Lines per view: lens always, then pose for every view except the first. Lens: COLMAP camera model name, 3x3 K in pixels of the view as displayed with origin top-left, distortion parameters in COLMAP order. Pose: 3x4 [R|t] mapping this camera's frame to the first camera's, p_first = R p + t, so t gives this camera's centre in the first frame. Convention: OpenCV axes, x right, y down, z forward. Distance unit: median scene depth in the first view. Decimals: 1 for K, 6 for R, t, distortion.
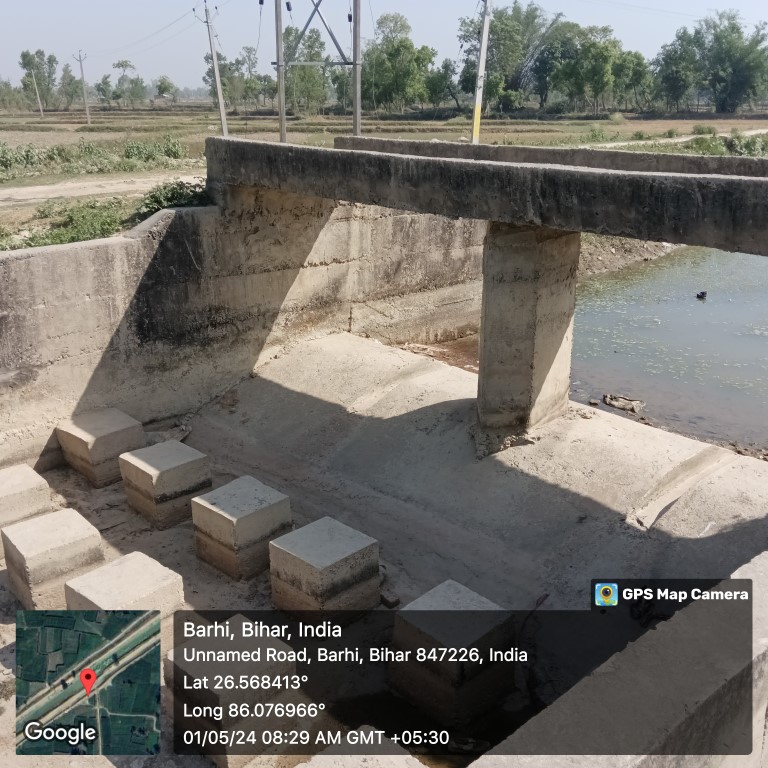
lens RADIAL K [[811.0, 0, 384.0], [0, 811.0, 384.0], [0, 0, 1]] dist [0.082040, -0.145911]
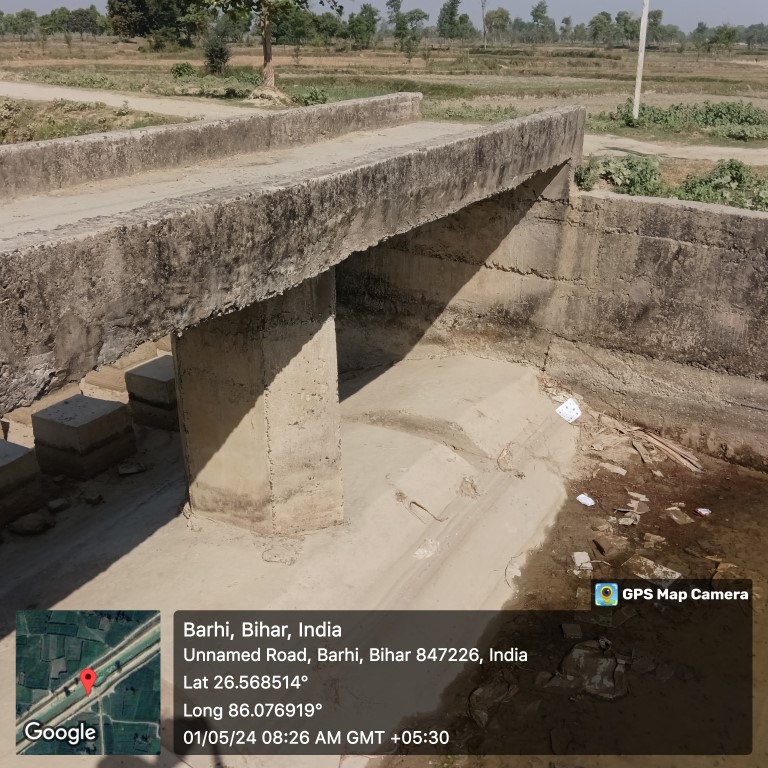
lens RADIAL K [[811.0, 0, 384.0], [0, 811.0, 384.0], [0, 0, 1]] dist [0.082040, -0.145911]
pose [[0.304023, 0.371936, -0.877060, 0.591716], [-0.333008, 0.904051, 0.267949, -0.212321], [0.892567, 0.210605, 0.398710, 0.595651]]
